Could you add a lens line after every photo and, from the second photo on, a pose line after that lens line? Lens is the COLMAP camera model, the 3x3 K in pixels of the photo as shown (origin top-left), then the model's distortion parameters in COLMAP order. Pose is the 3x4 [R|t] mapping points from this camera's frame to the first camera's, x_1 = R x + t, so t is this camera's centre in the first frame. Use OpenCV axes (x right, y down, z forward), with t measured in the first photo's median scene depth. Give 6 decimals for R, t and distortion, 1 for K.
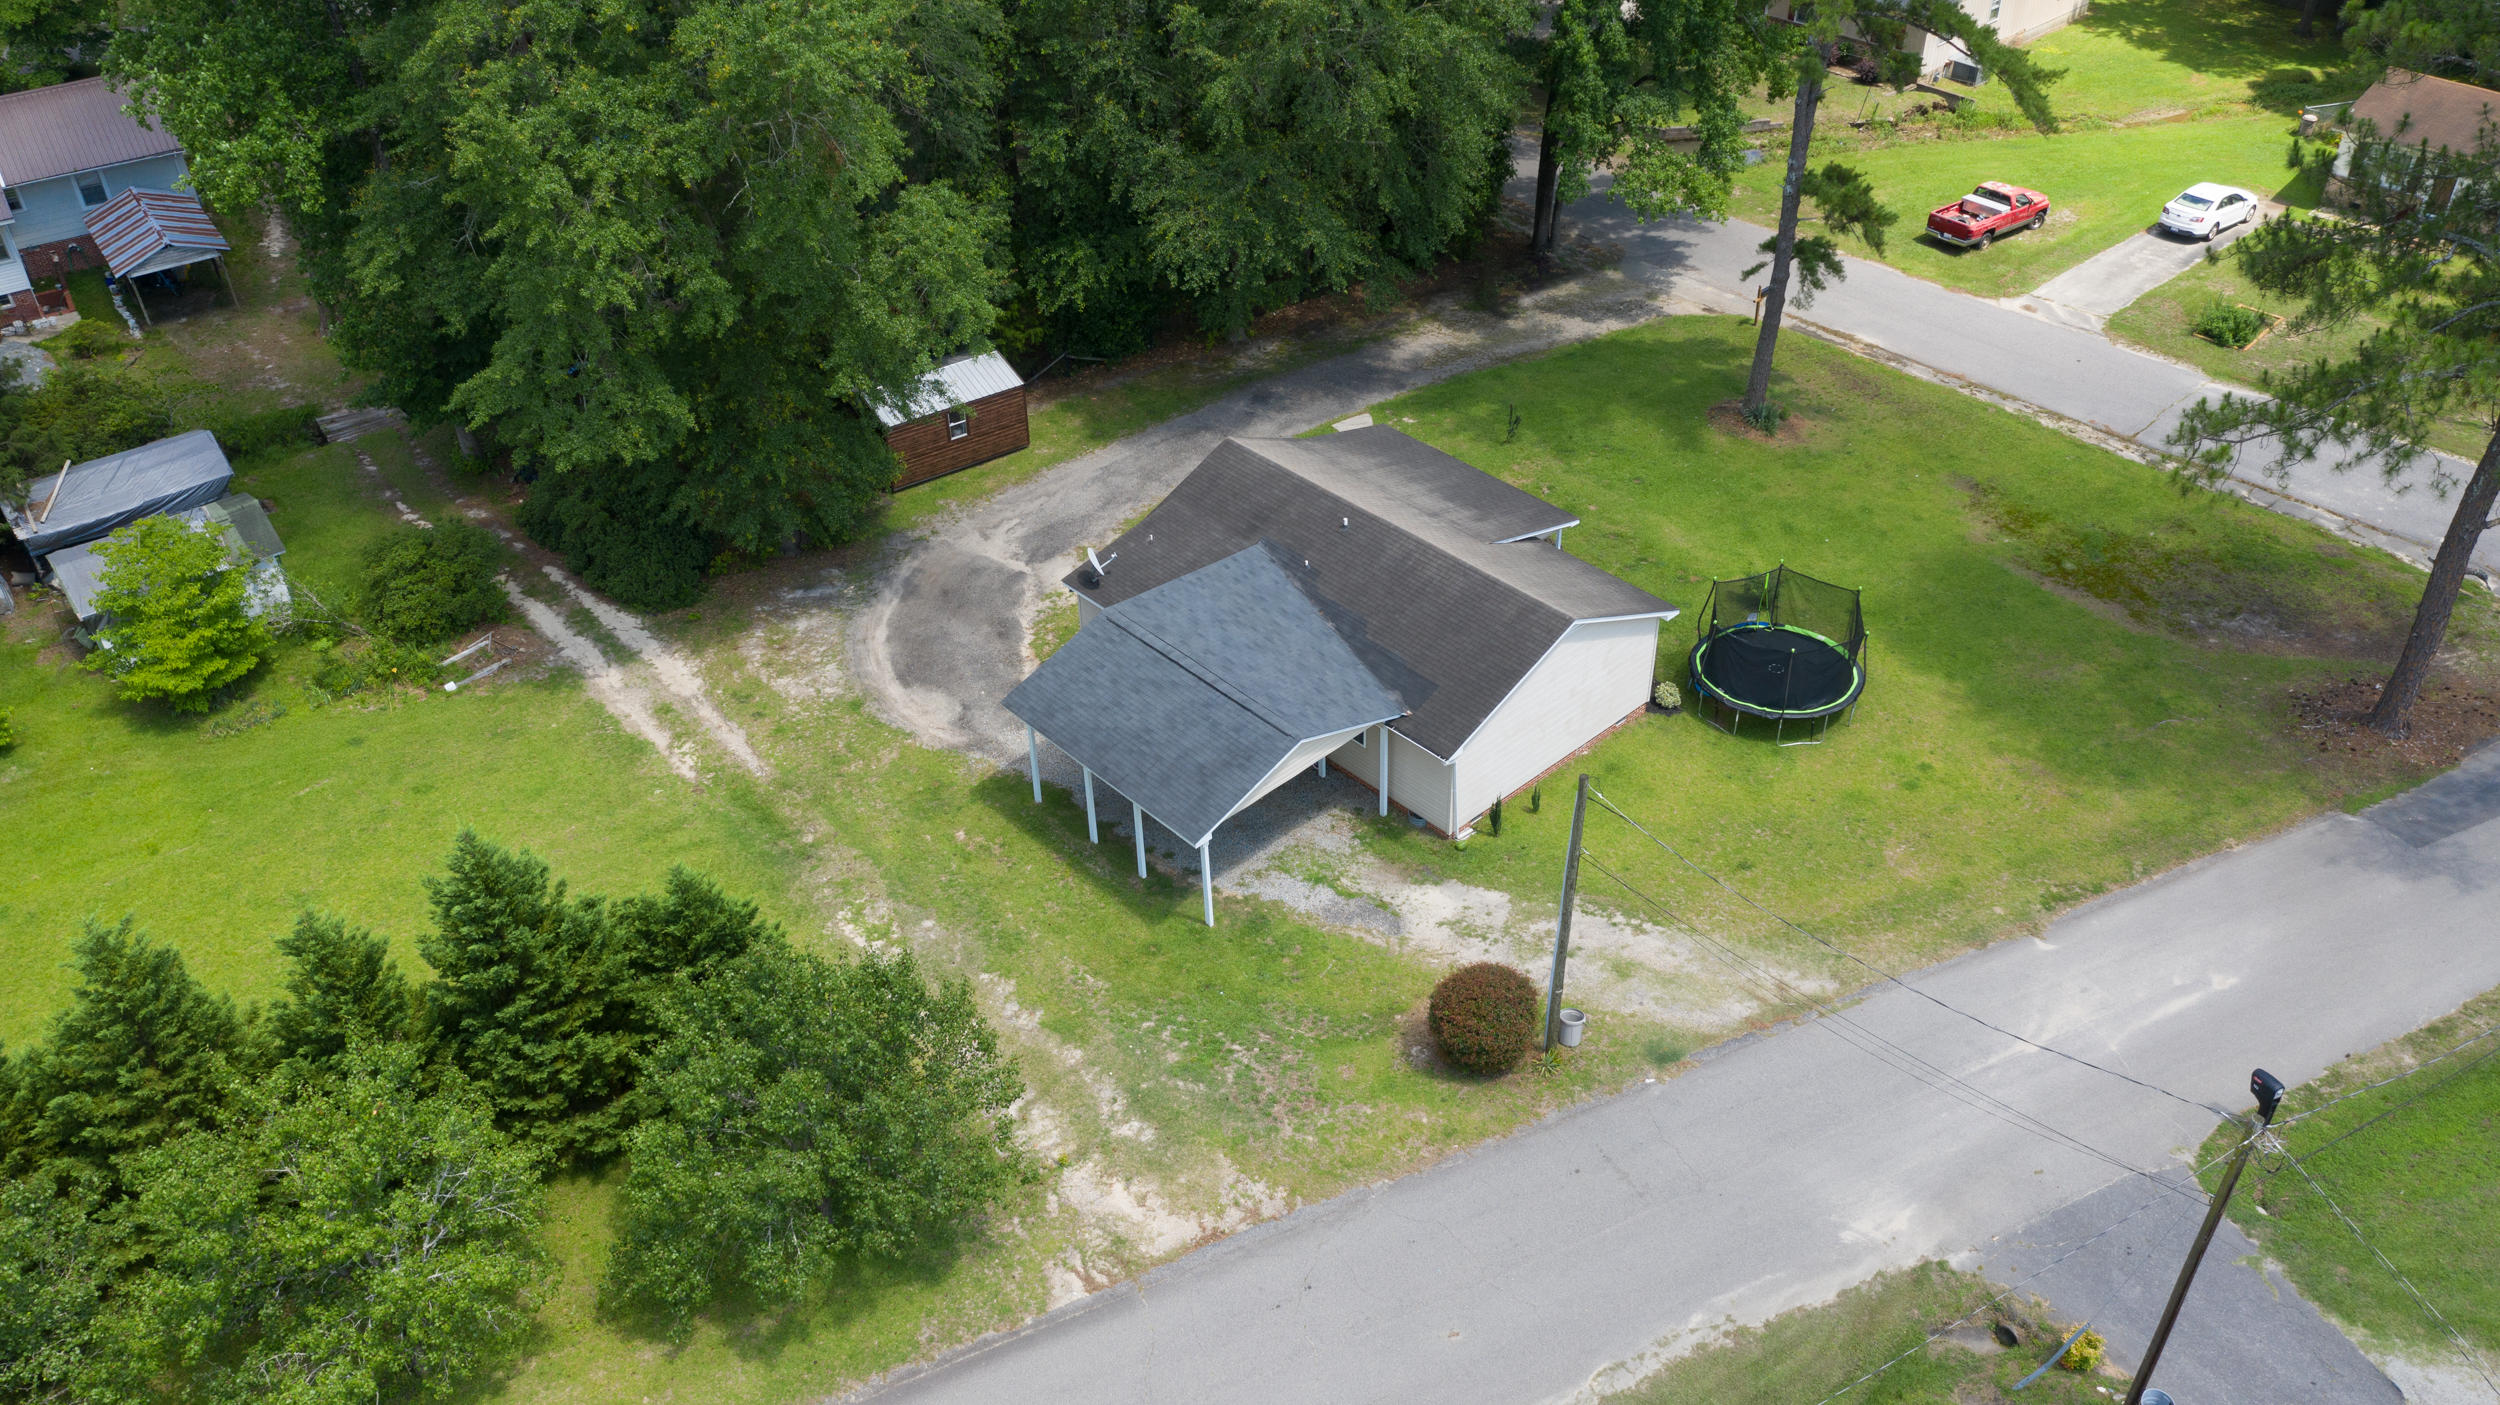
lens RADIAL K [[1979.3, 0, 1243.1], [0, 1979.3, 694.2], [0, 0, 1]] dist [-0.021917, 0.010638]
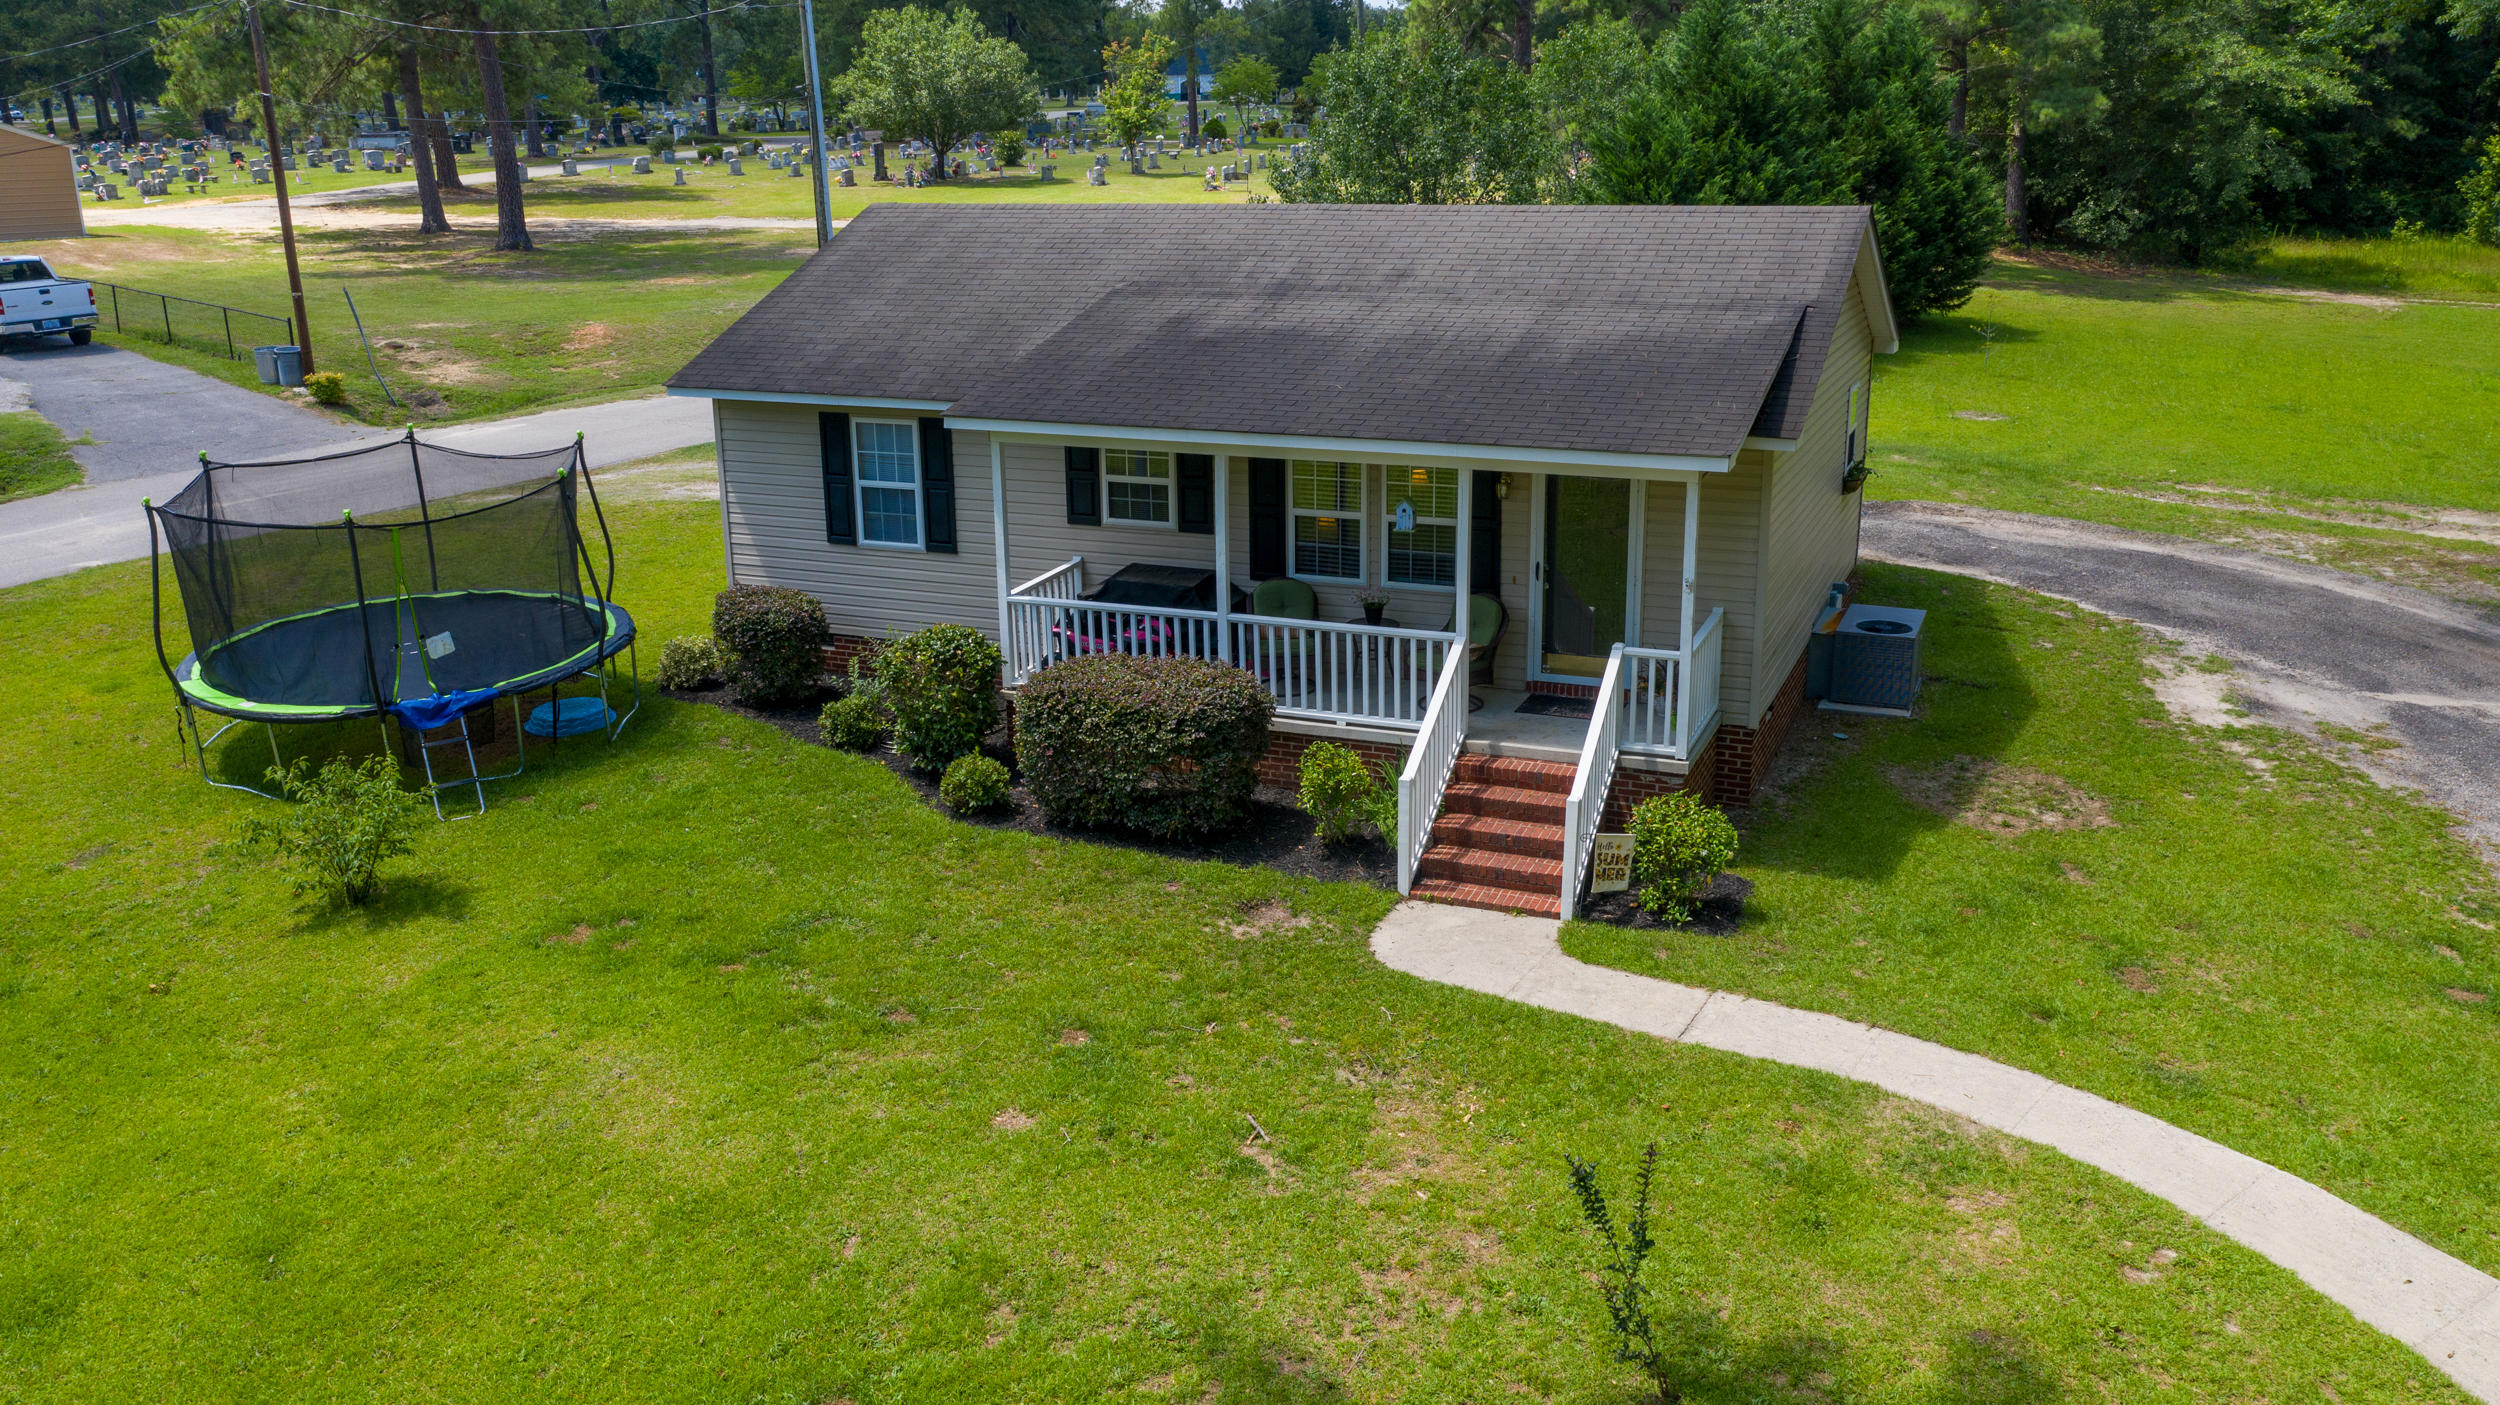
lens RADIAL K [[1979.3, 0, 1242.6], [0, 1979.3, 689.6], [0, 0, 1]] dist [-0.021917, 0.010638]
pose [[-0.913124, 0.144587, -0.381182, 0.312492], [-0.217029, 0.619102, 0.754726, -0.399371], [0.345114, 0.771886, -0.533937, 1.480907]]
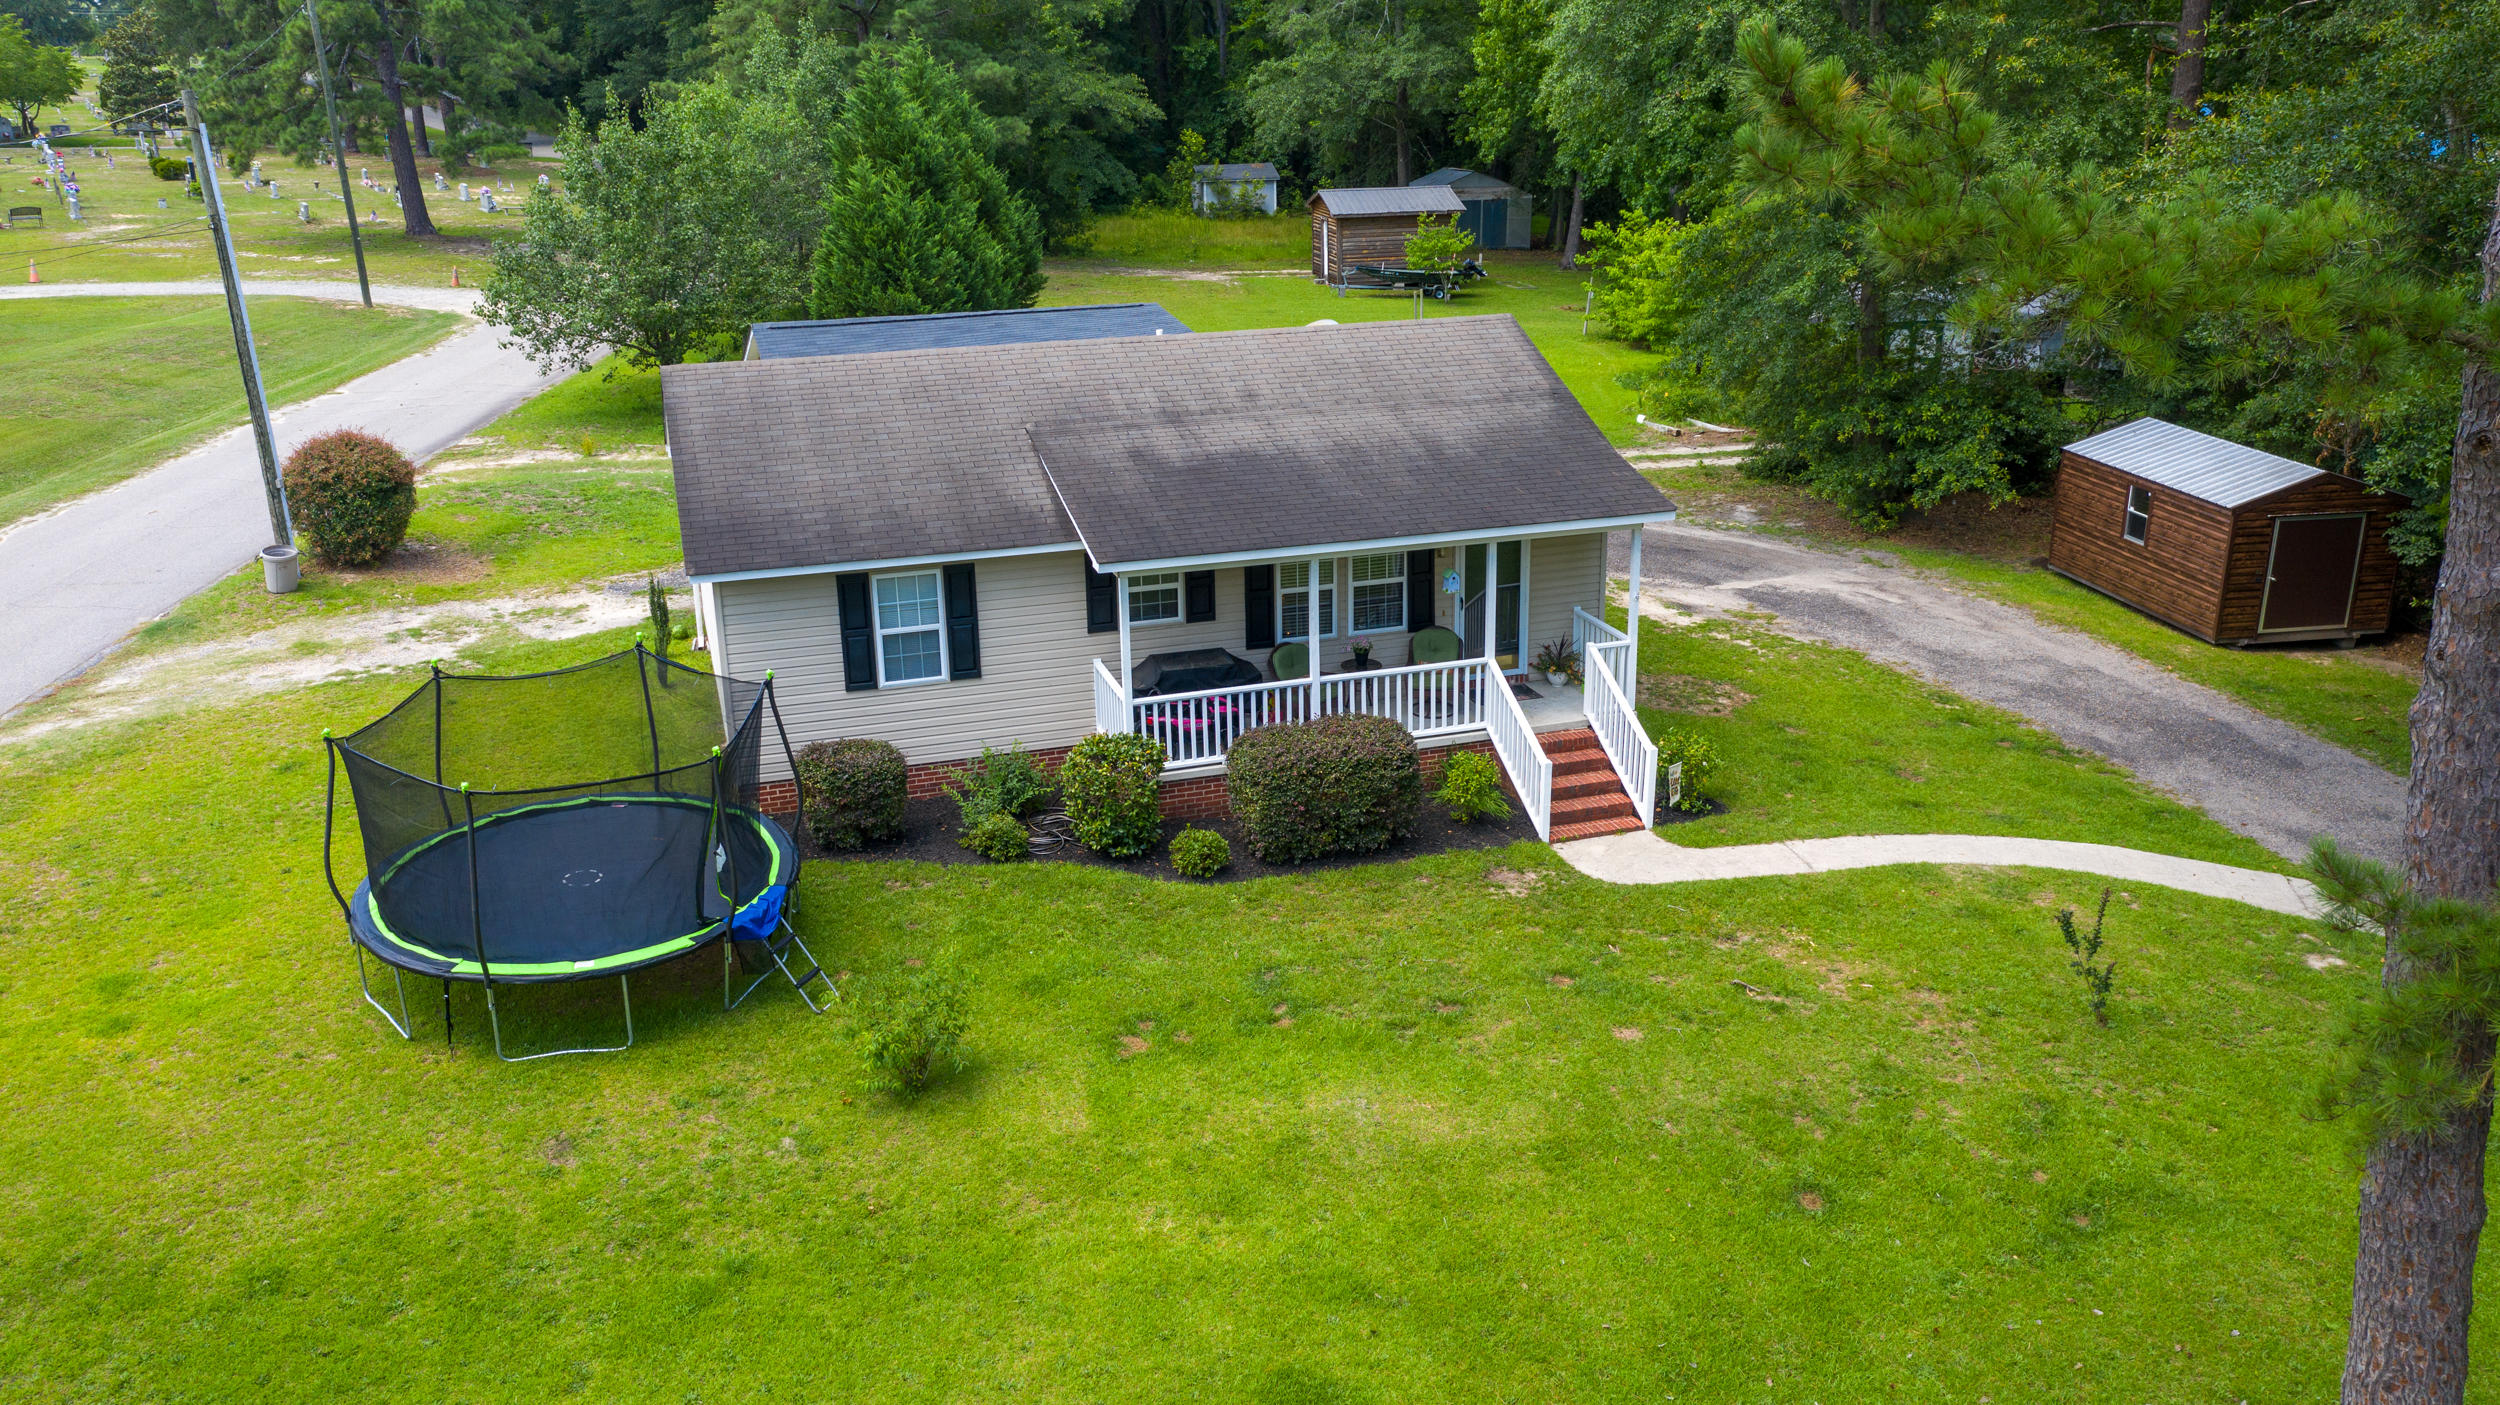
lens RADIAL K [[1979.3, 0, 1248.9], [0, 1979.3, 689.2], [0, 0, 1]] dist [-0.021917, 0.010638]
pose [[-0.425380, 0.307181, -0.851288, 0.624214], [-0.520772, 0.686217, 0.507841, -0.358796], [0.740167, 0.659353, -0.131932, 1.306288]]
